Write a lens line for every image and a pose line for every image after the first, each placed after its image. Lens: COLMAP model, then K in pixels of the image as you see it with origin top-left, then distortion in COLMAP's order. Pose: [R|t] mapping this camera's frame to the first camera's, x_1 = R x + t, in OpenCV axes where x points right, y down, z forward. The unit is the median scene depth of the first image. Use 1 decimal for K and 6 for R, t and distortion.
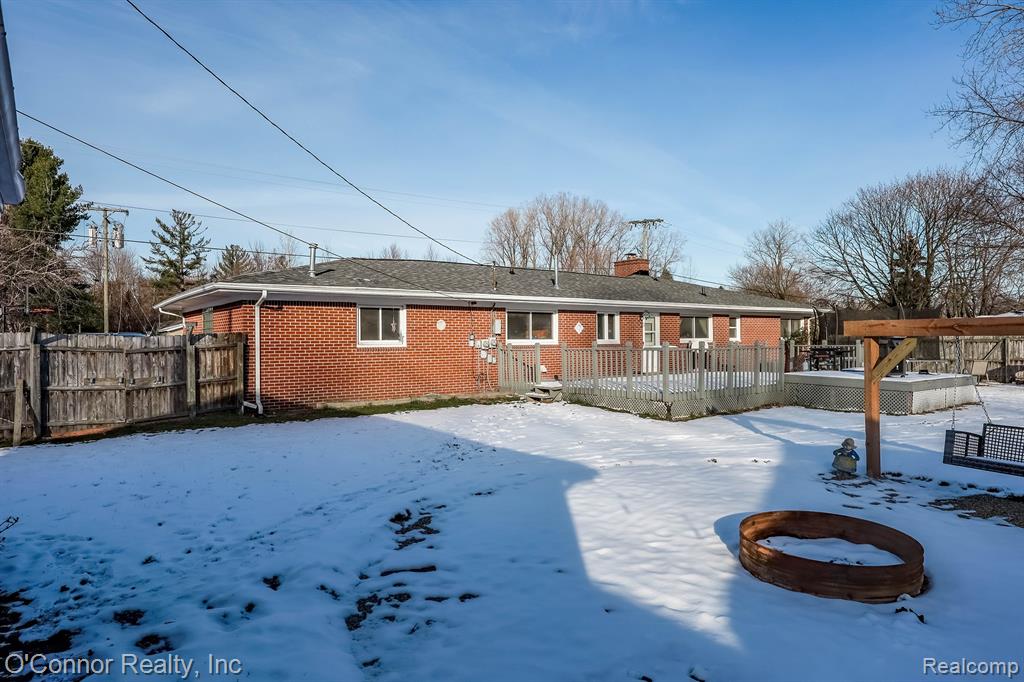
lens RADIAL K [[611.1, 0, 511.0], [0, 611.1, 338.9], [0, 0, 1]] dist [-0.003244, -0.000259]
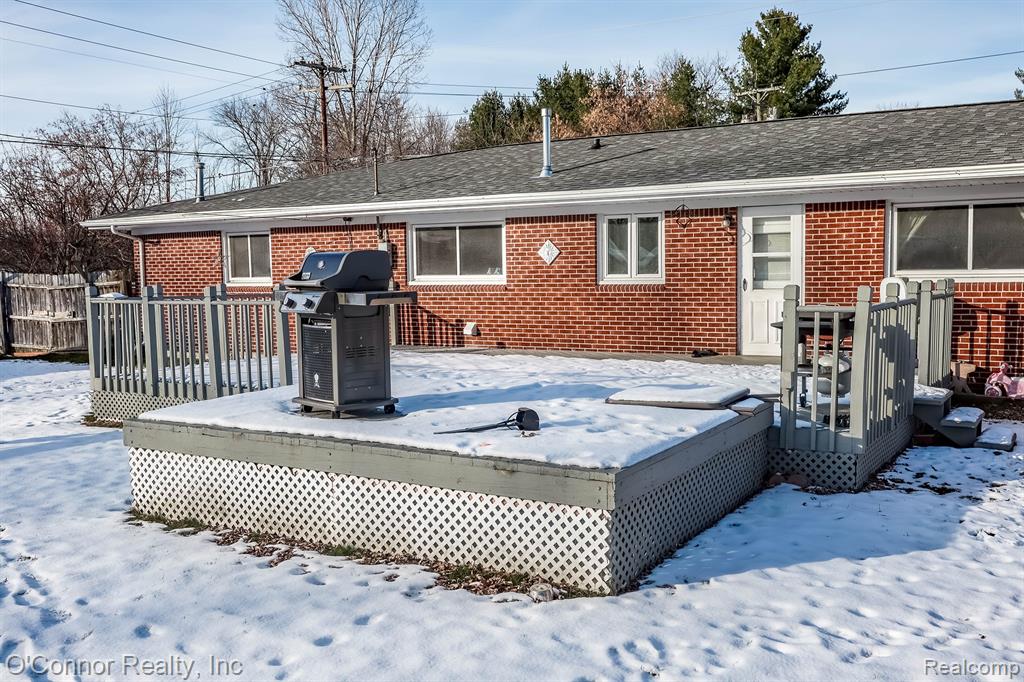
lens RADIAL K [[1004.1, 0, 510.8], [0, 1004.1, 343.2], [0, 0, 1]] dist [-0.001161, 0.000000]
pose [[0.372367, 0.065973, -0.925738, 0.861899], [0.010597, 0.997103, 0.075322, -0.005520], [0.928025, -0.037858, 0.370589, 0.666769]]
